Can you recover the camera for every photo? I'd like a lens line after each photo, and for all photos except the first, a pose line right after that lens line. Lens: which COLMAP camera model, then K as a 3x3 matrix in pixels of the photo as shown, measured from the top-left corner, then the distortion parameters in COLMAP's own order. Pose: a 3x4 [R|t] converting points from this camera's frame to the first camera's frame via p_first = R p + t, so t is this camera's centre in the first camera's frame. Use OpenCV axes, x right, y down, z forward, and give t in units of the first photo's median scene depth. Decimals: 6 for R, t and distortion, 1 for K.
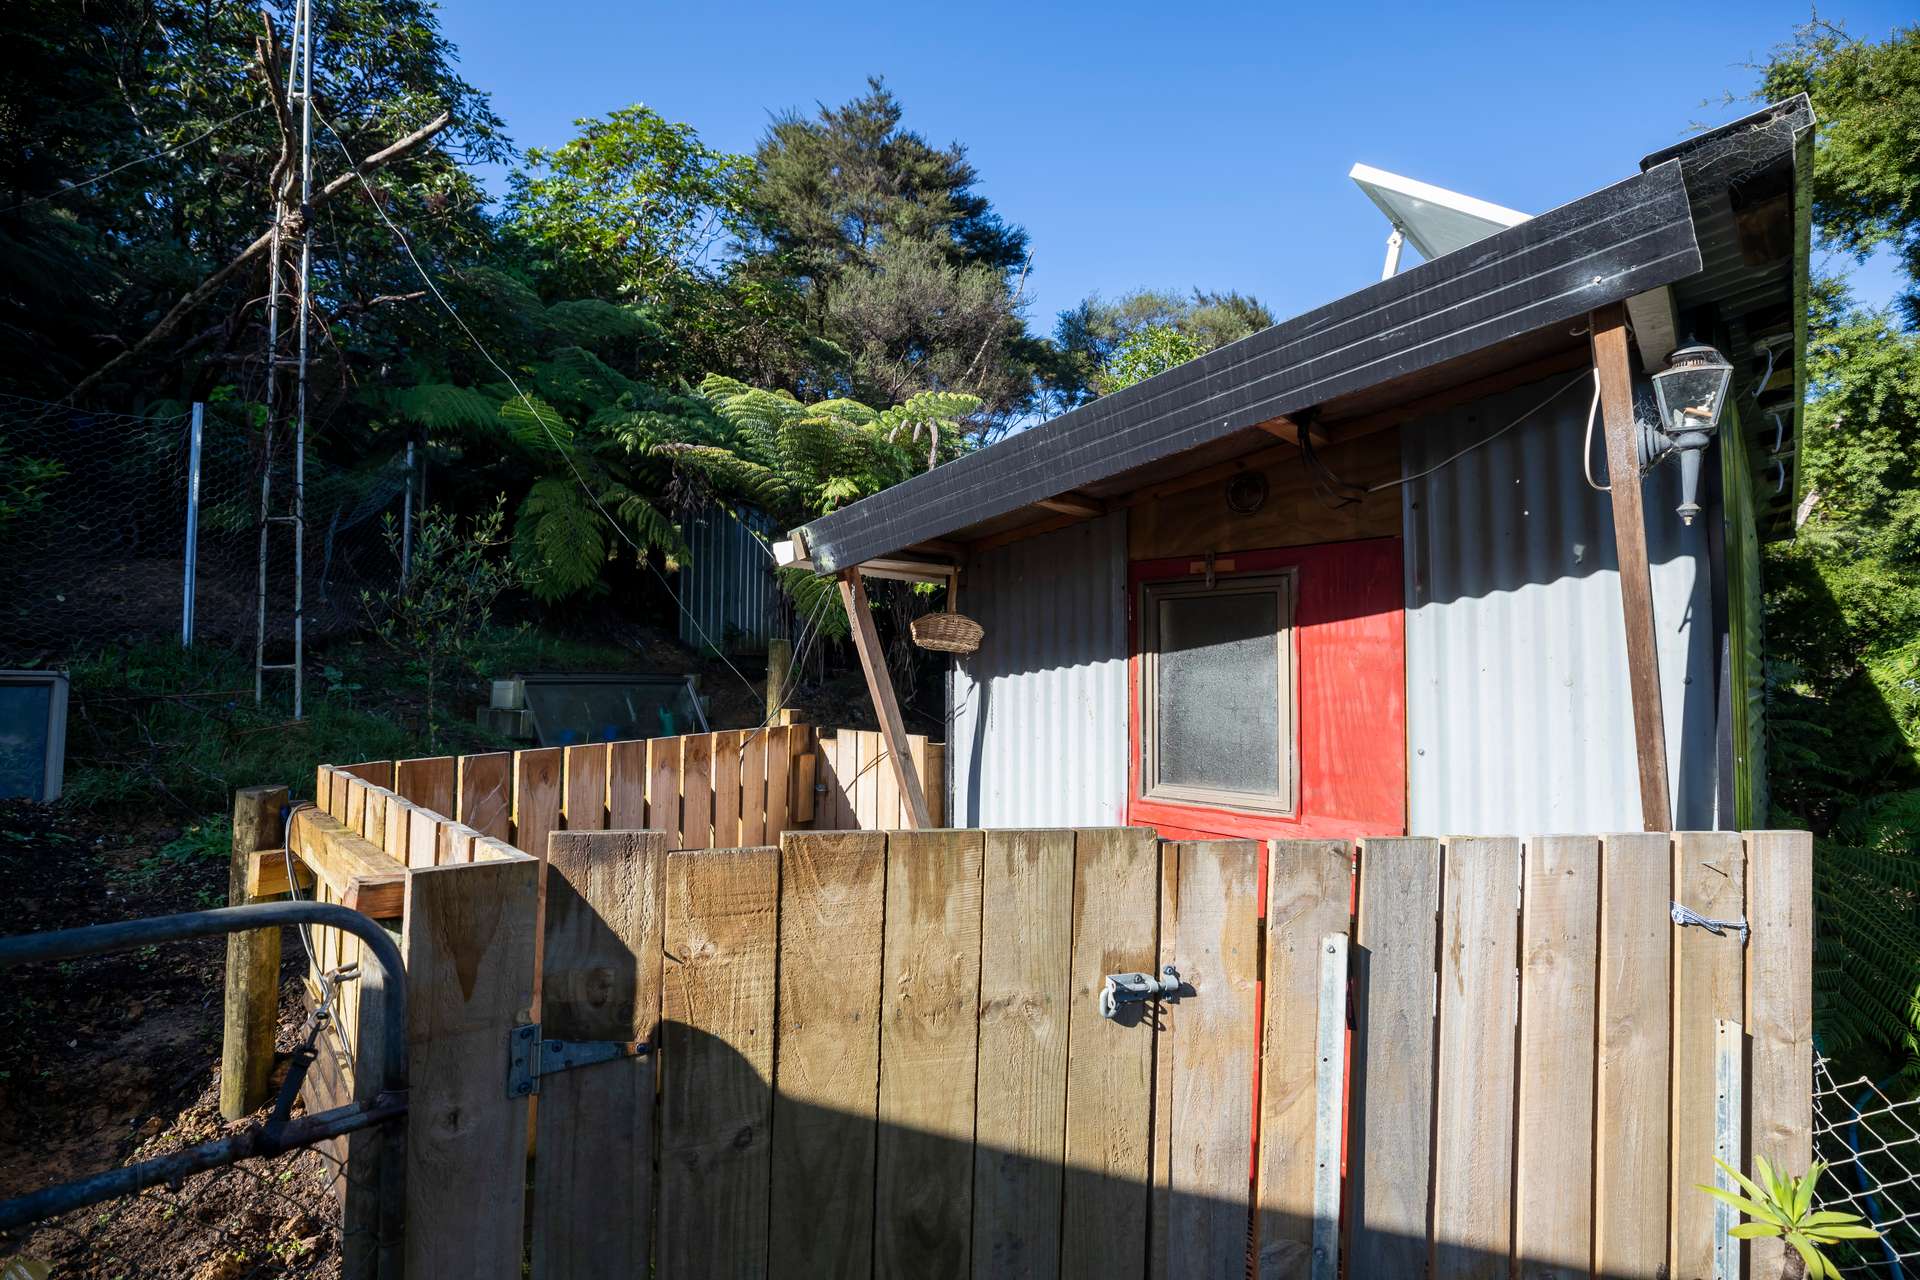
lens RADIAL K [[867.8, 0, 958.2], [0, 867.8, 638.2], [0, 0, 1]] dist [-0.037681, 0.002226]
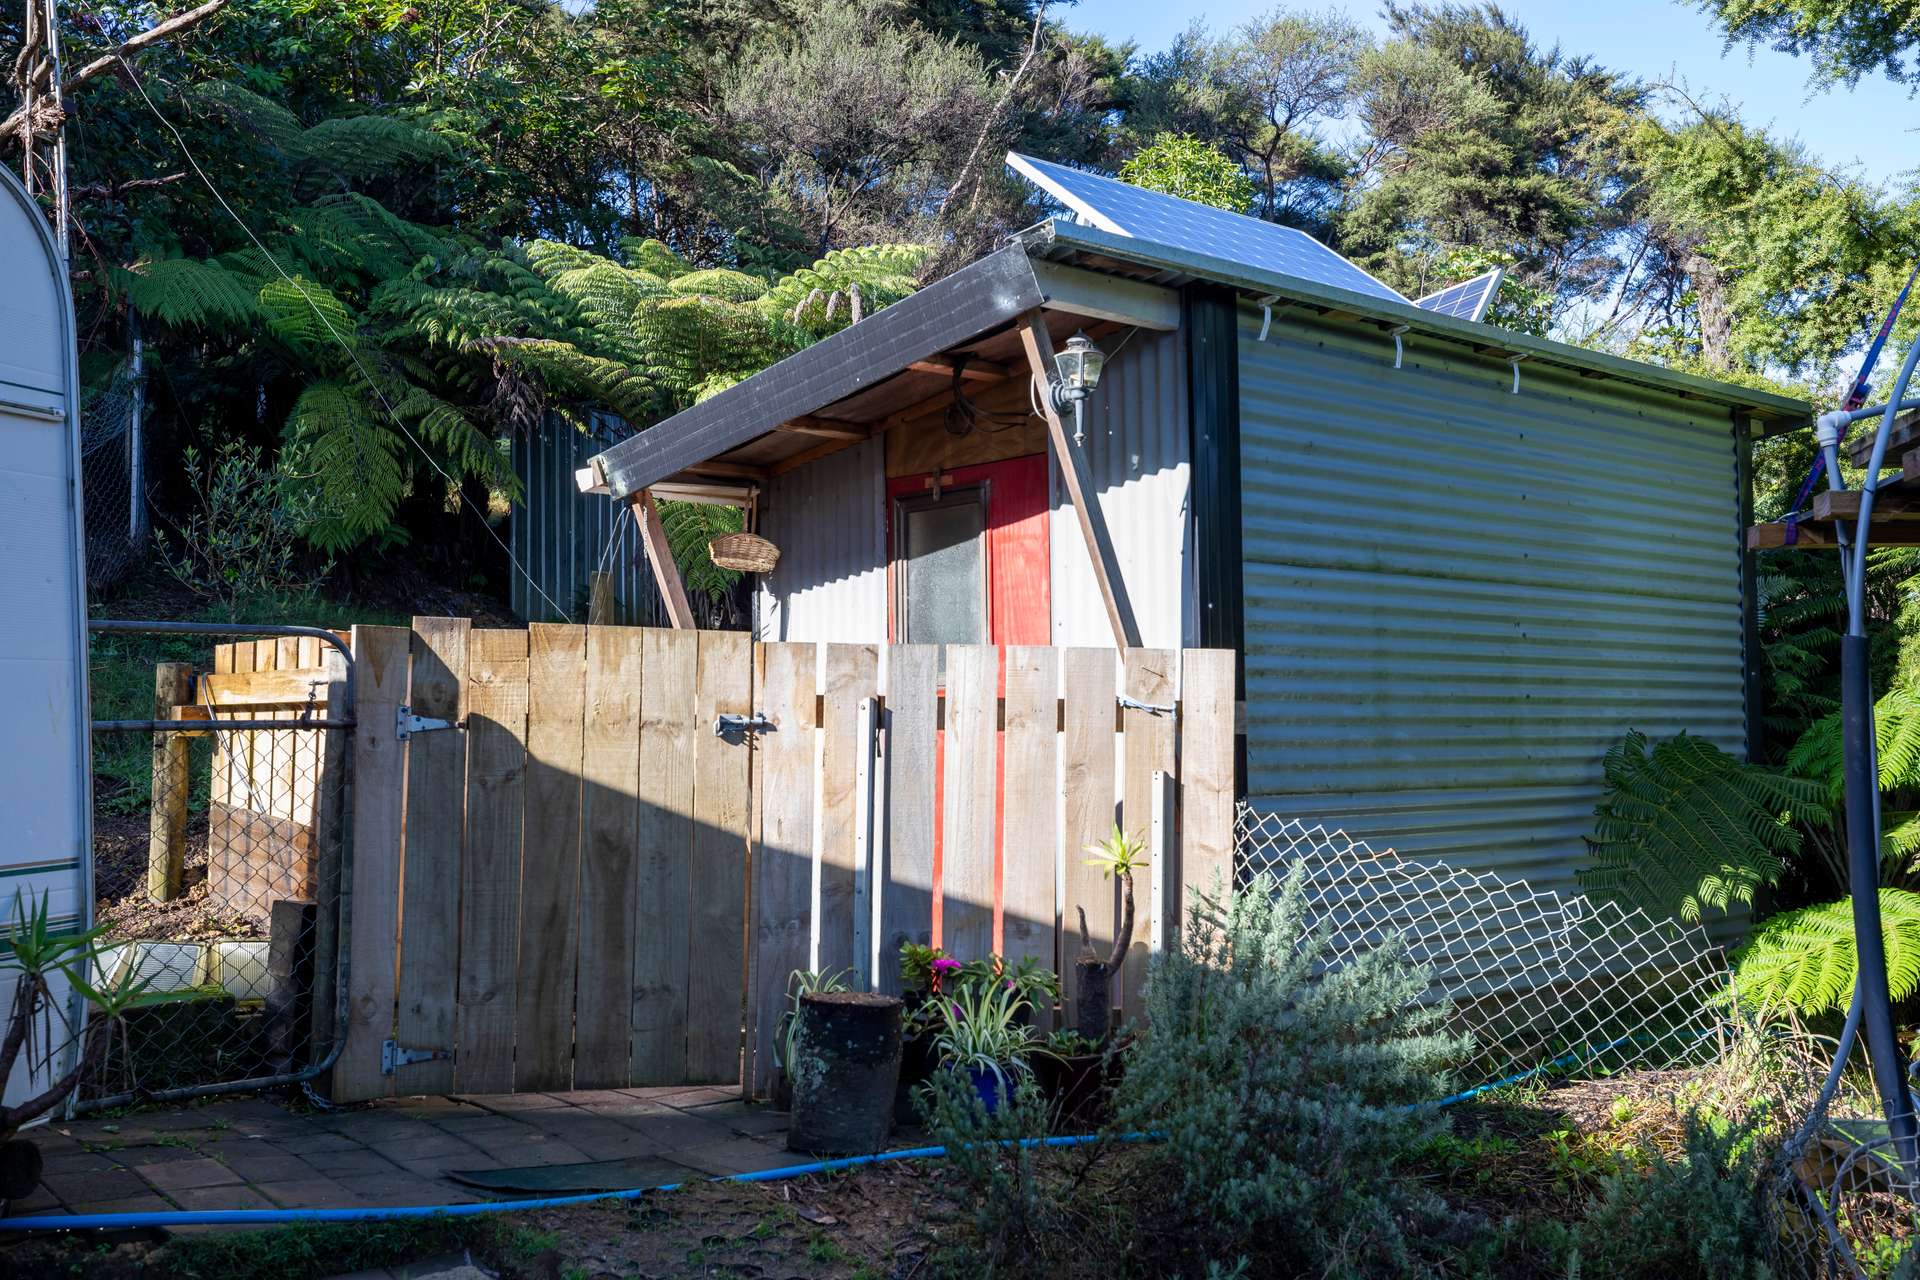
lens RADIAL K [[1803.4, 0, 961.8], [0, 1803.4, 636.4], [0, 0, 1]] dist [0.031968, 0.000000]
pose [[0.996802, -0.019112, -0.077594, 0.339334], [0.018433, 0.999785, -0.009455, 0.098476], [0.077758, 0.007994, 0.996940, -0.934917]]
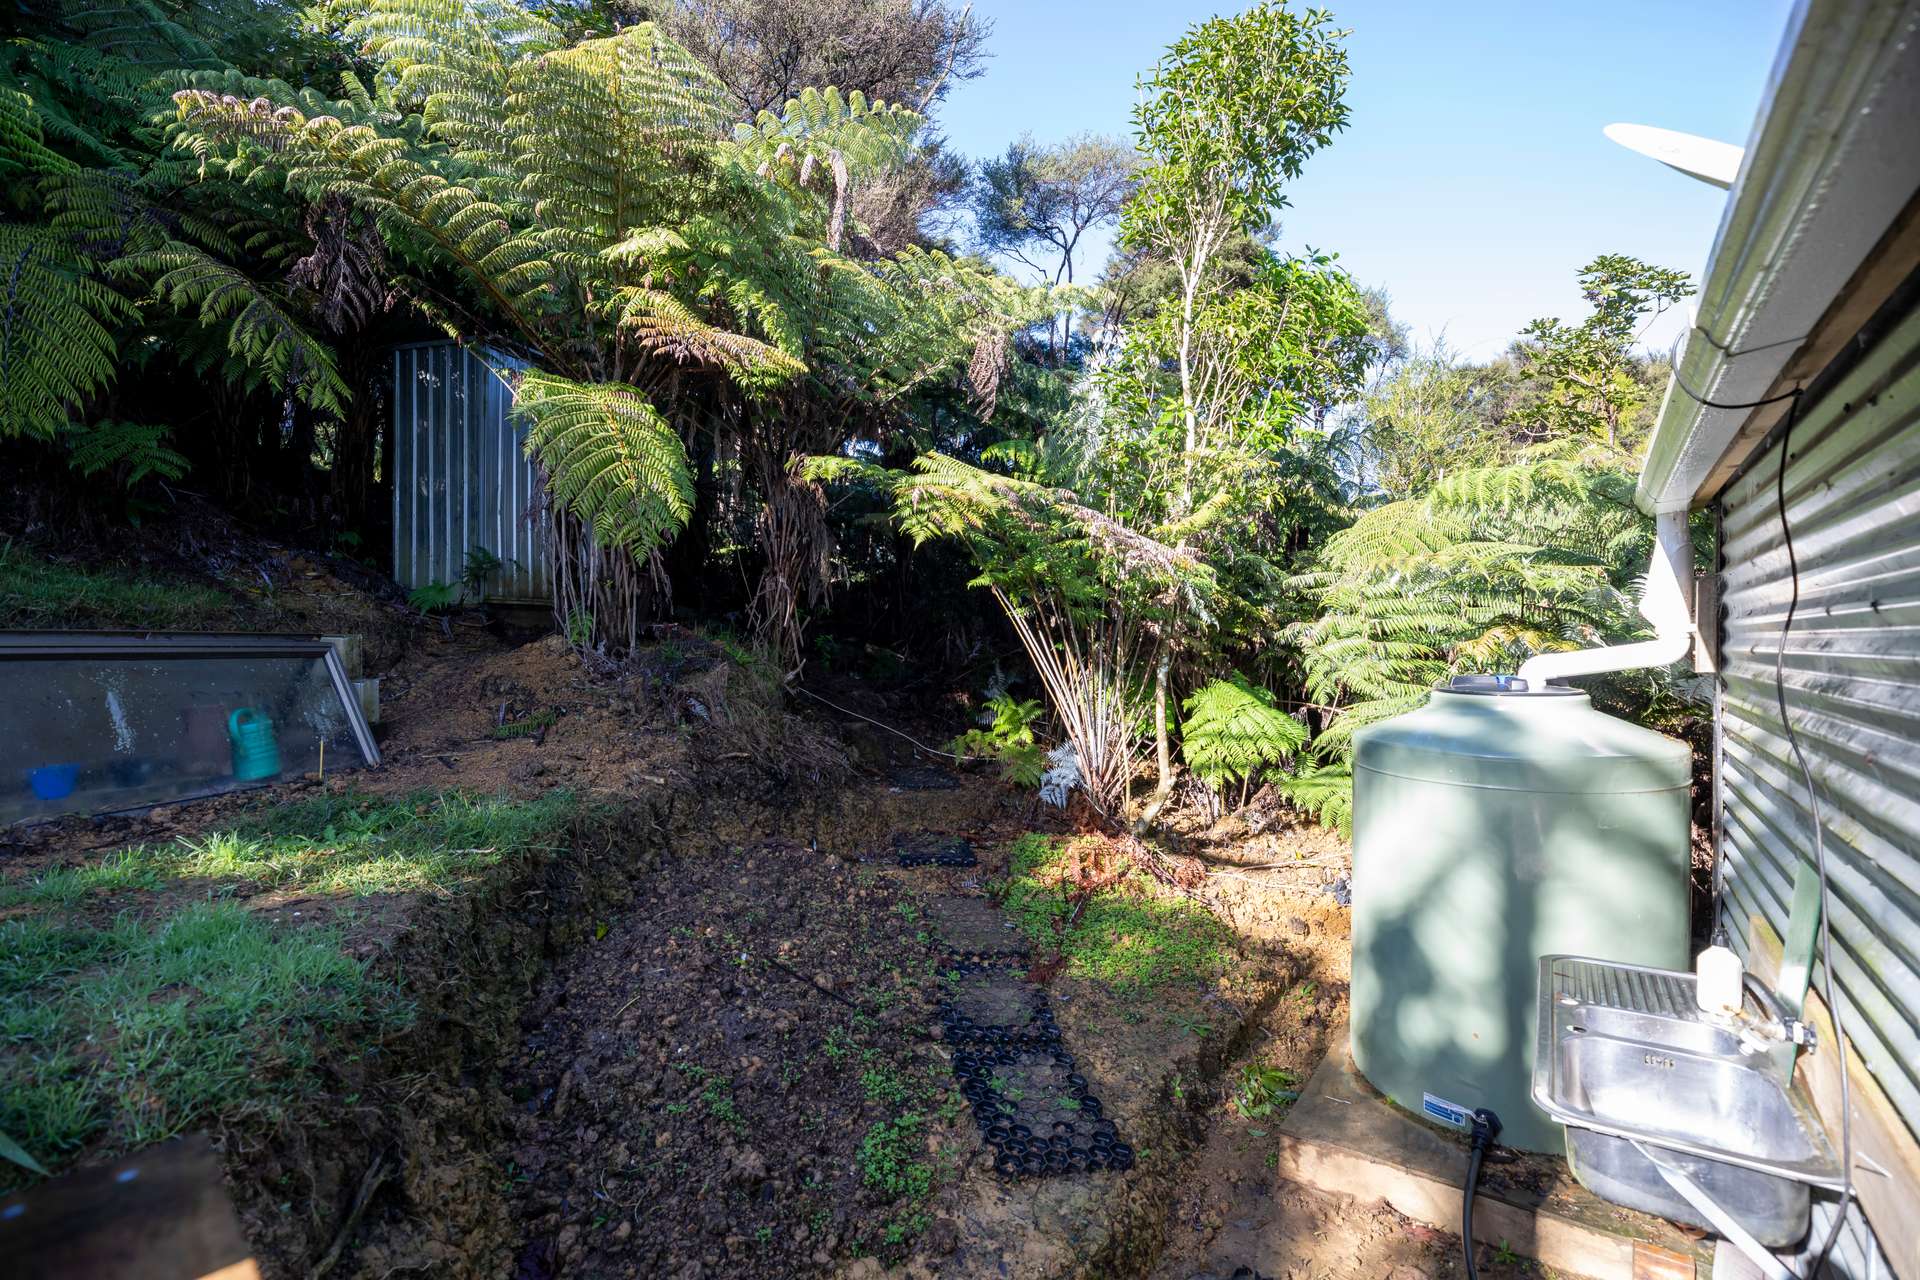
lens RADIAL K [[867.8, 0, 959.4], [0, 867.8, 637.3], [0, 0, 1]] dist [-0.037681, 0.002226]
pose [[0.988806, -0.011399, 0.148770, -0.074119], [0.005012, 0.999052, 0.043232, 0.046651], [-0.149121, -0.042002, 0.987926, 0.935573]]
